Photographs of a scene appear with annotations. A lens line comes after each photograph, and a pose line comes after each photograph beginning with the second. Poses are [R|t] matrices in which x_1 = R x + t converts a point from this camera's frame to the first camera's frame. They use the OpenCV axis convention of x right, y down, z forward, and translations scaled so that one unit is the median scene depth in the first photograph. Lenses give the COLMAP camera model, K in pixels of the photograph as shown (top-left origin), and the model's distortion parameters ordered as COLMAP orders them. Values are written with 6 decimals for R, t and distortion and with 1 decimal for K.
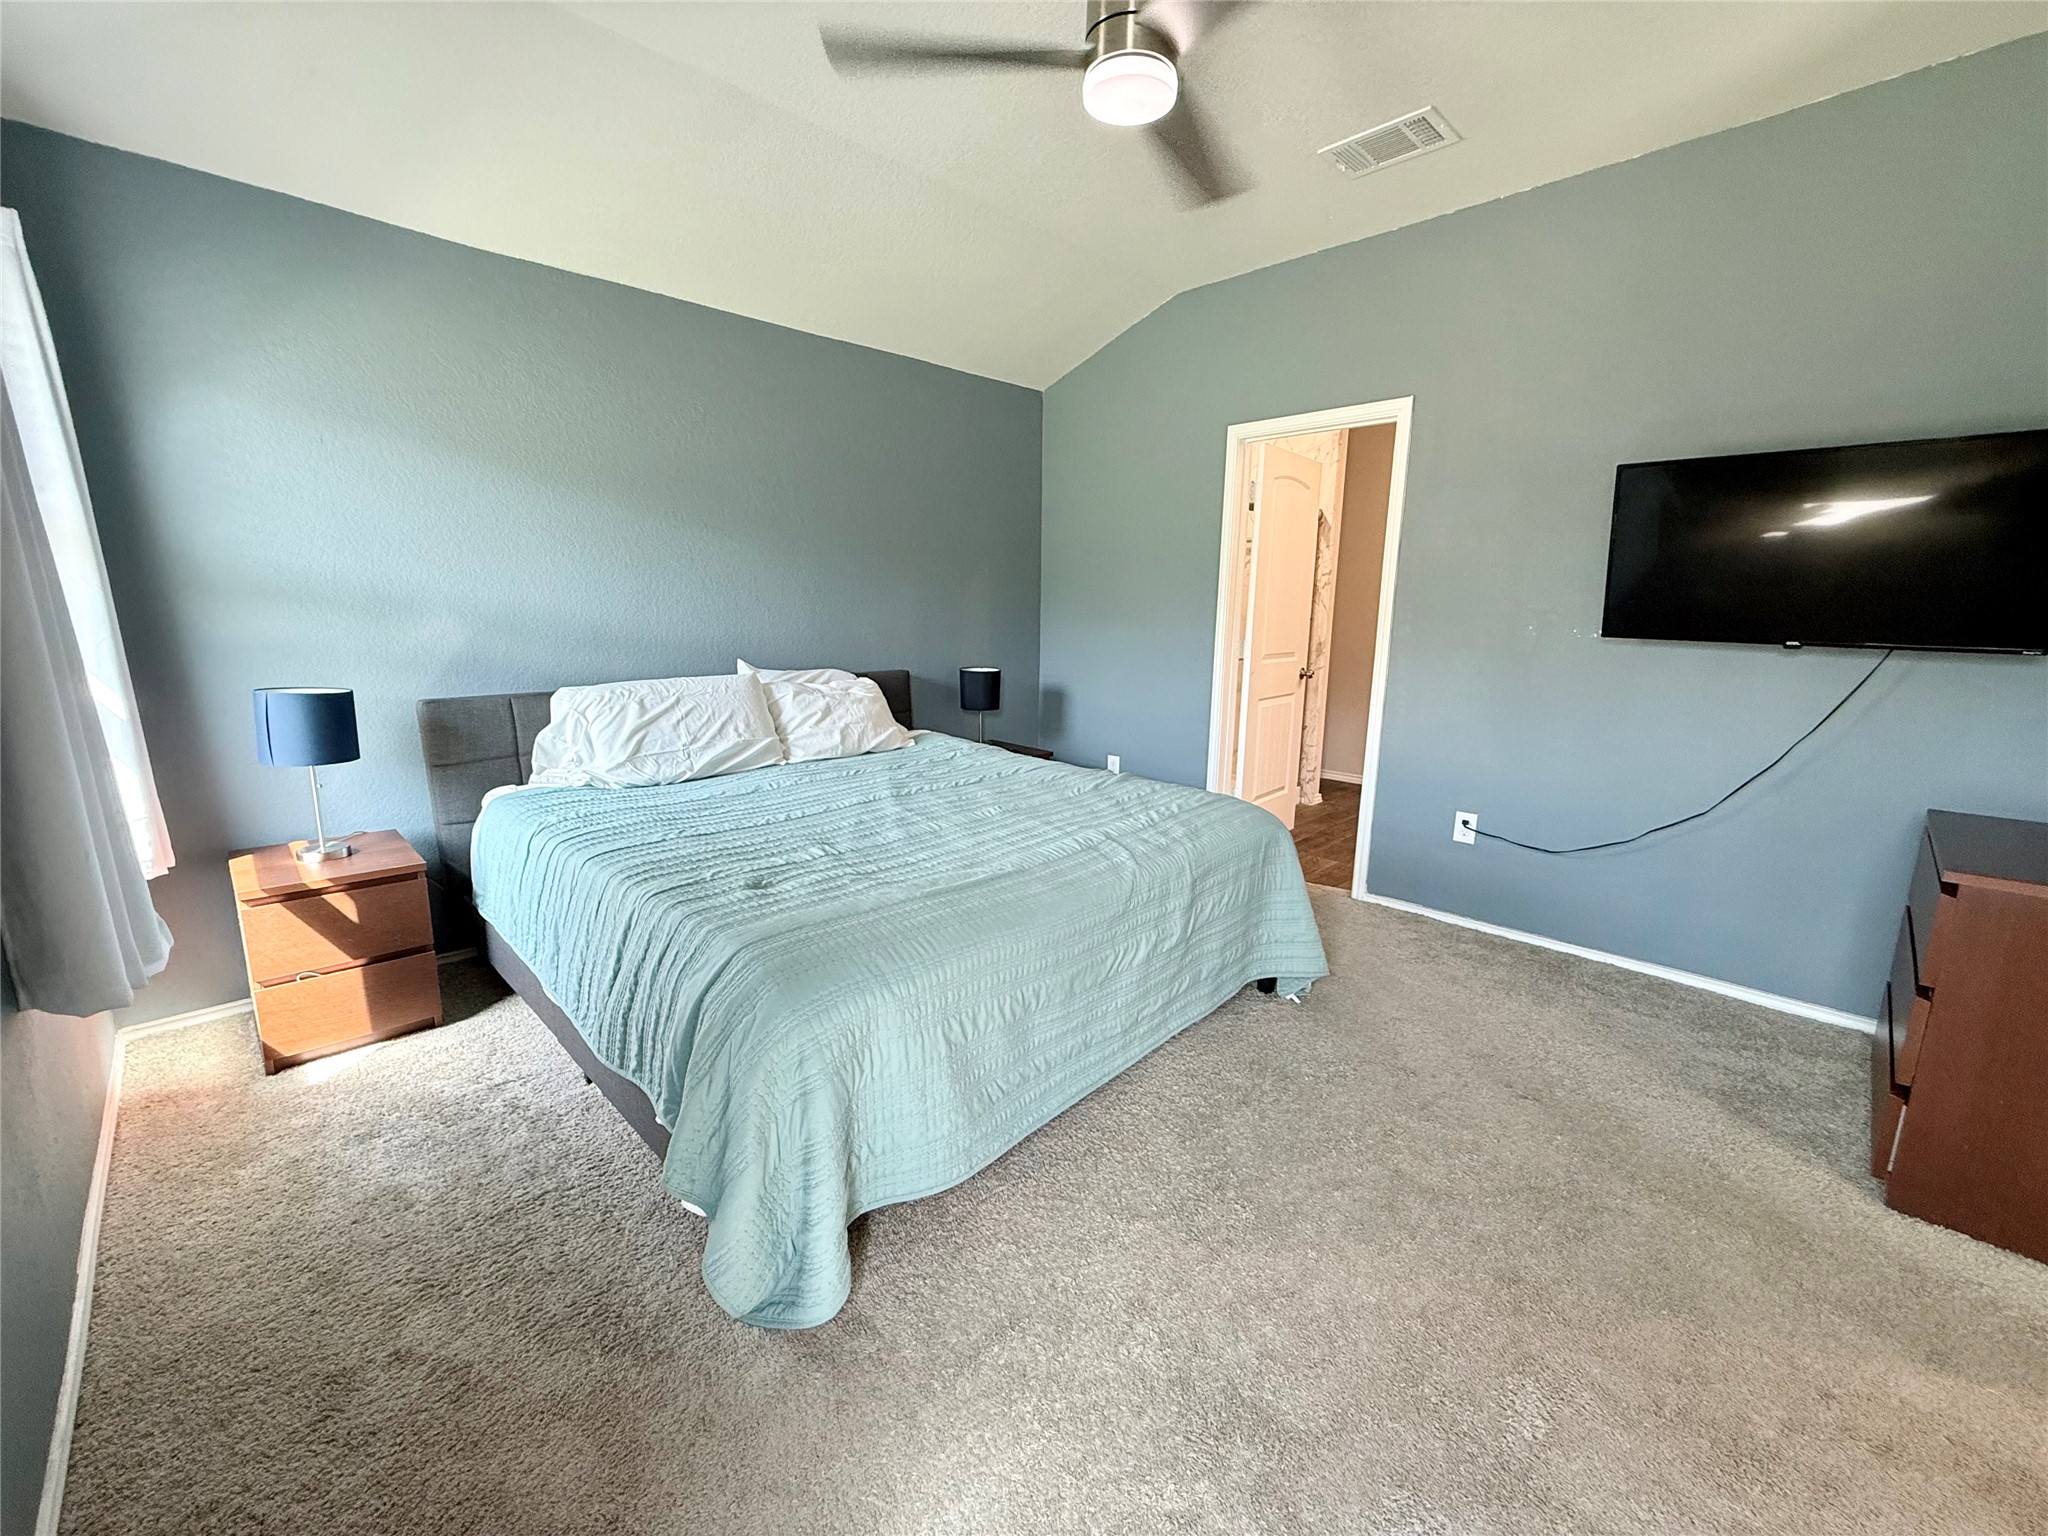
lens RADIAL K [[819.5, 0, 1028.1], [0, 819.5, 773.0], [0, 0, 1]] dist [0.002570, -0.001293]
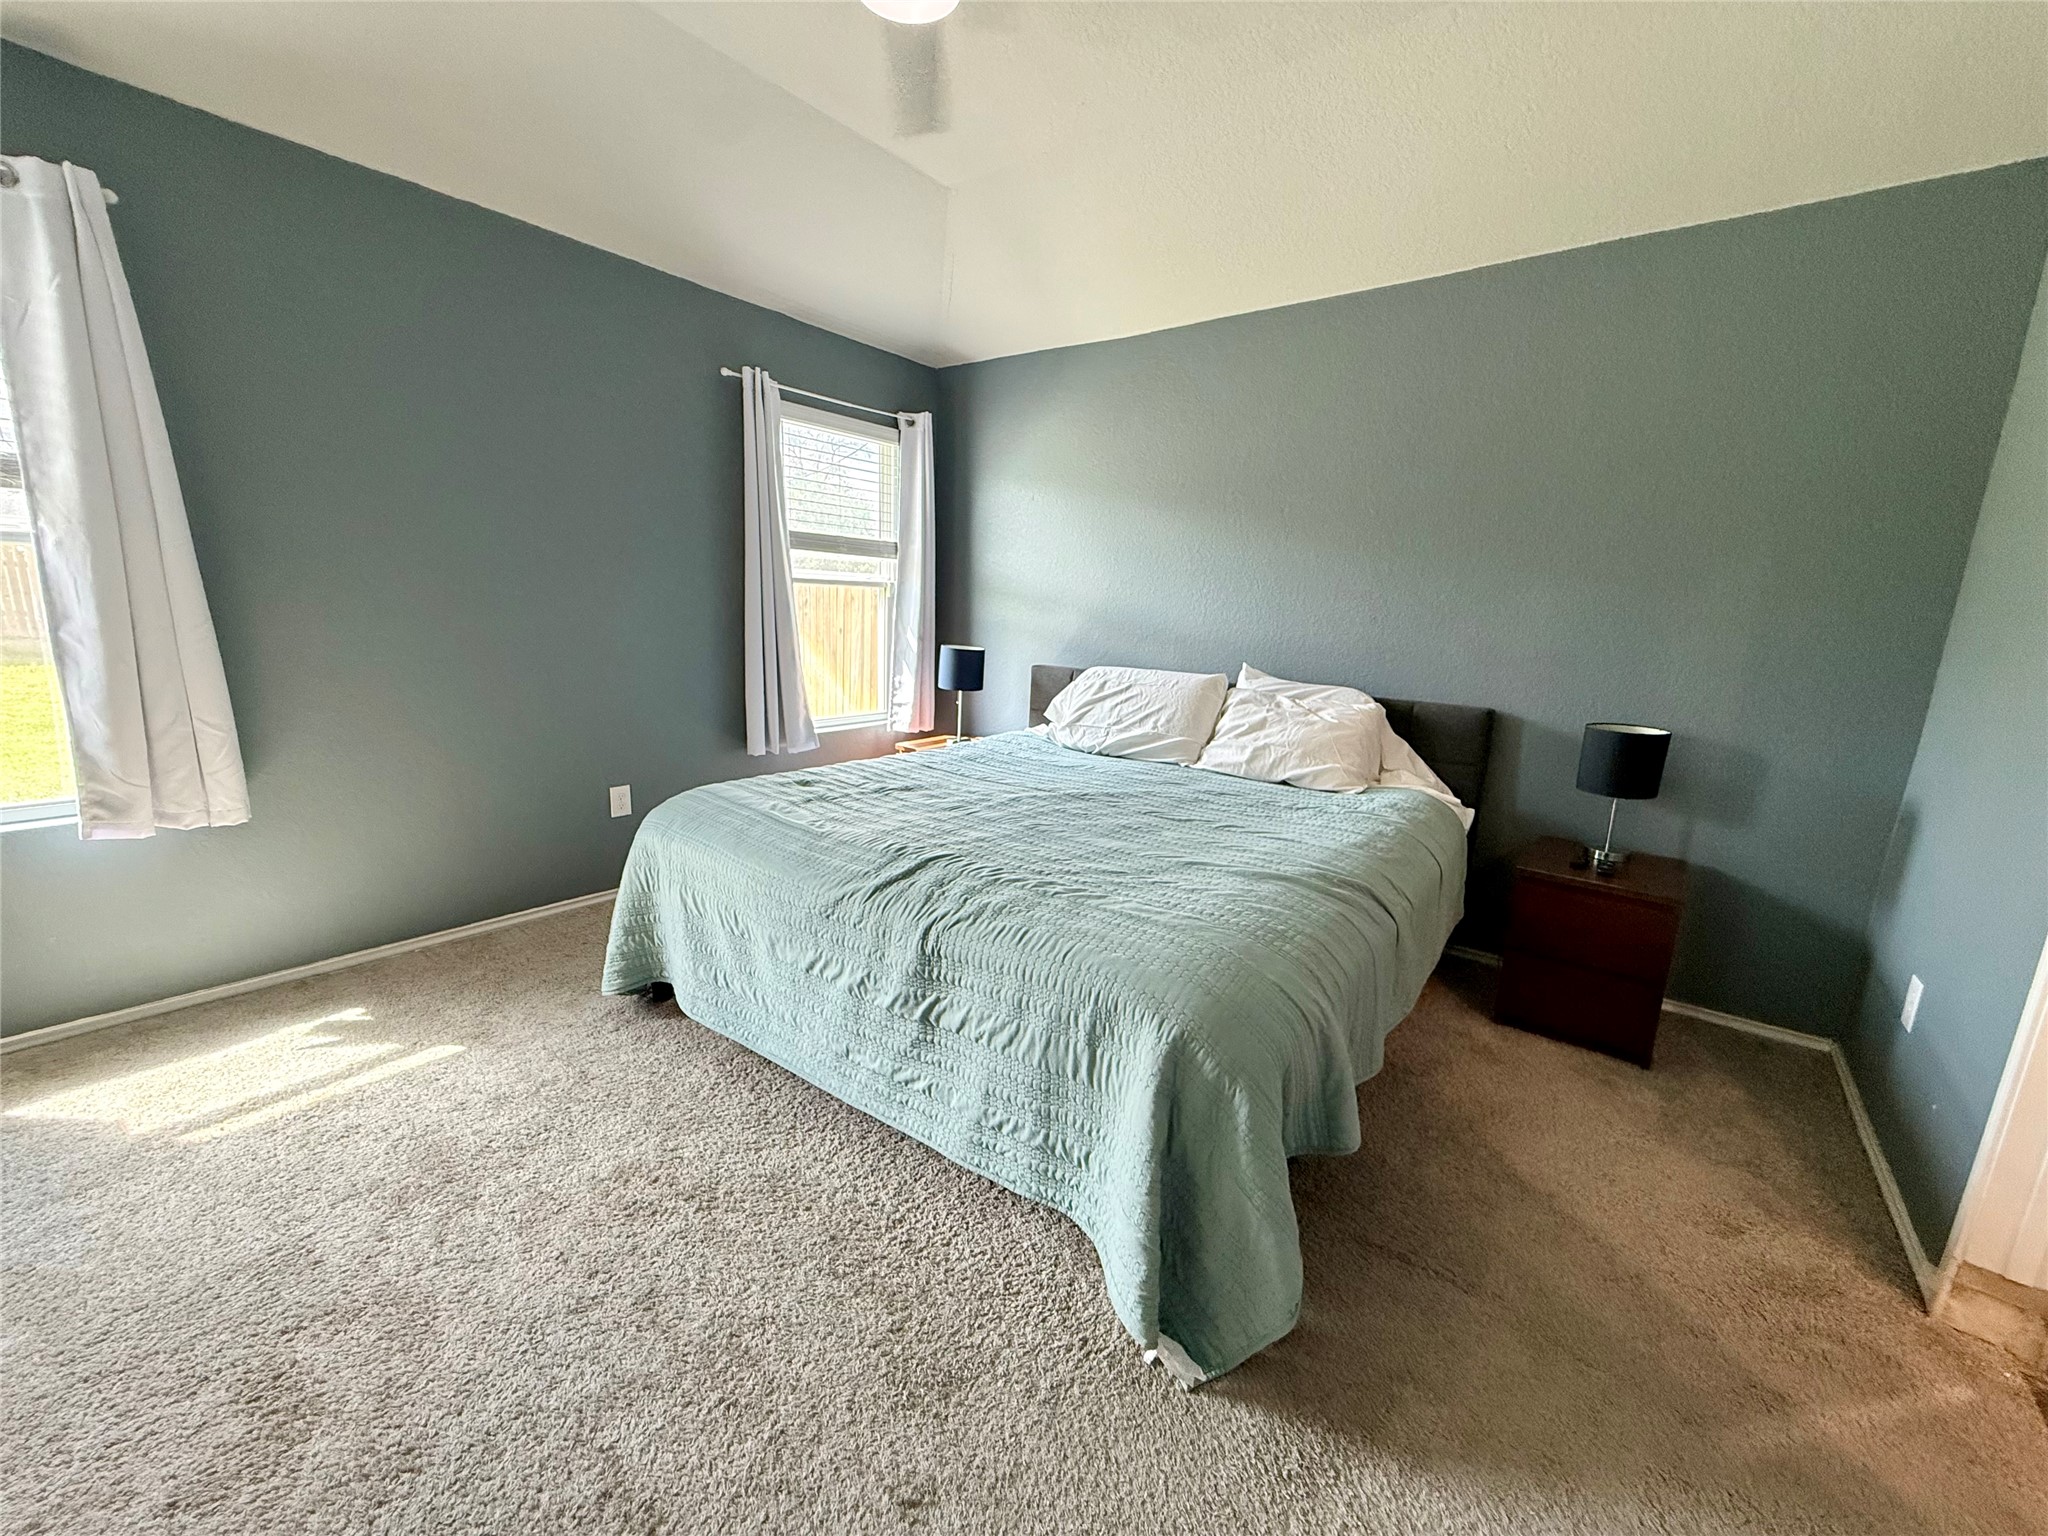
lens RADIAL K [[819.5, 0, 1024.6], [0, 819.5, 770.8], [0, 0, 1]] dist [0.002570, -0.001293]
pose [[0.126049, 0.197180, -0.972230, 0.689844], [-0.239956, 0.957005, 0.162982, -0.129678], [0.962566, 0.212749, 0.167944, 0.704263]]
